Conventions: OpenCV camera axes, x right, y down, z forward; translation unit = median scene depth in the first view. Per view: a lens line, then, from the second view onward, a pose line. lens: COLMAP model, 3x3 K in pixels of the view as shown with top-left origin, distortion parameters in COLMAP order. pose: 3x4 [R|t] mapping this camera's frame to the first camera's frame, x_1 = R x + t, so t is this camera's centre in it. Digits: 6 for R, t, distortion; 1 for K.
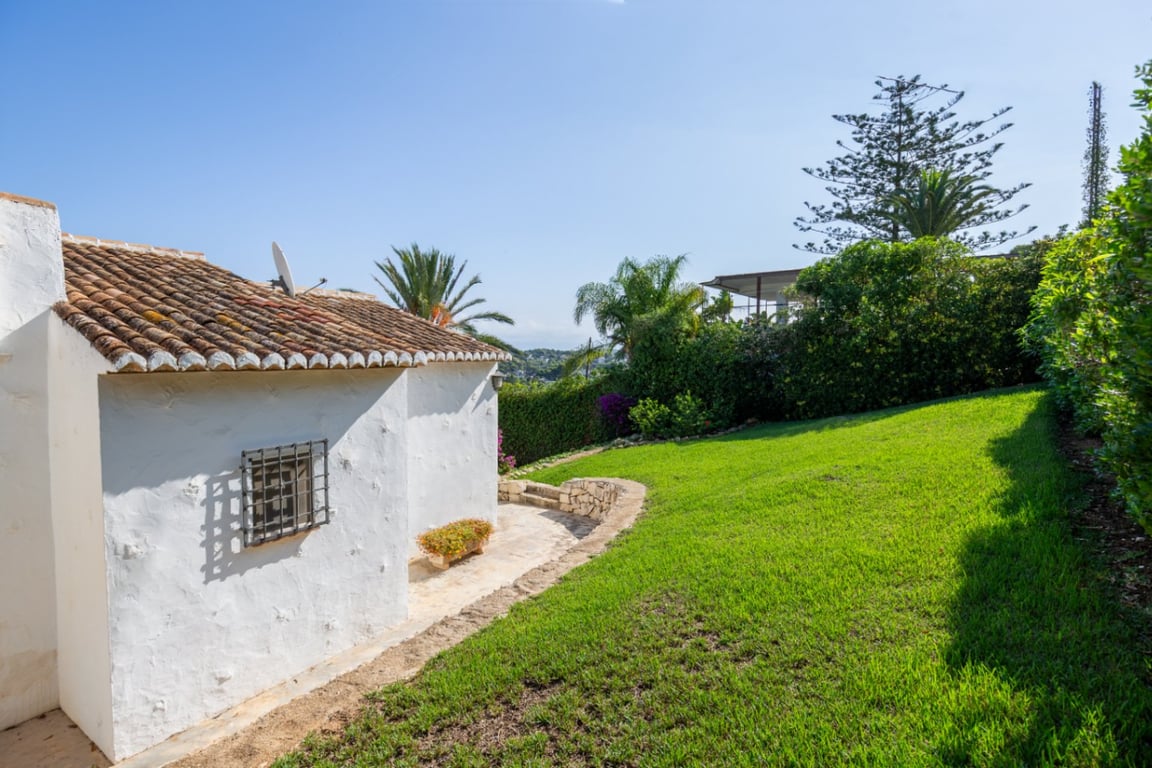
lens RADIAL K [[525.3, 0, 563.0], [0, 525.3, 385.0], [0, 0, 1]] dist [0.000972, 0.000047]
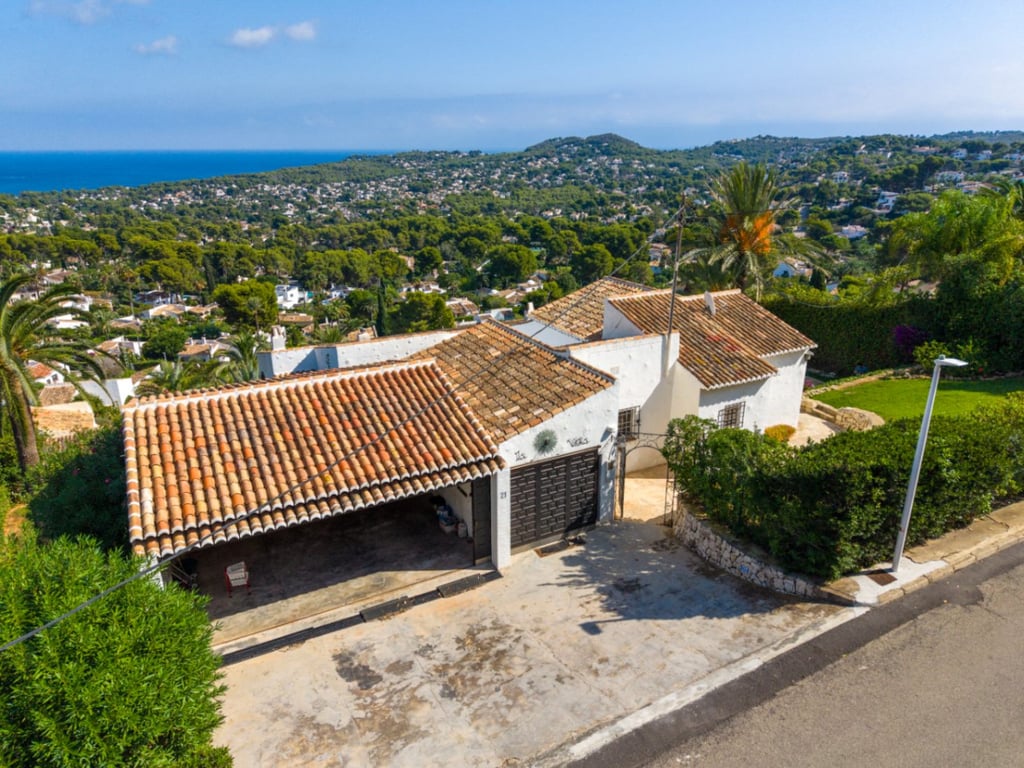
lens RADIAL K [[689.3, 0, 508.3], [0, 689.3, 382.6], [0, 0, 1]] dist [-0.002158, -0.003339]
pose [[0.870285, 0.153557, -0.468001, 0.081303], [-0.012647, 0.956814, 0.290424, -0.447791], [0.492387, -0.246833, 0.834643, -1.168820]]
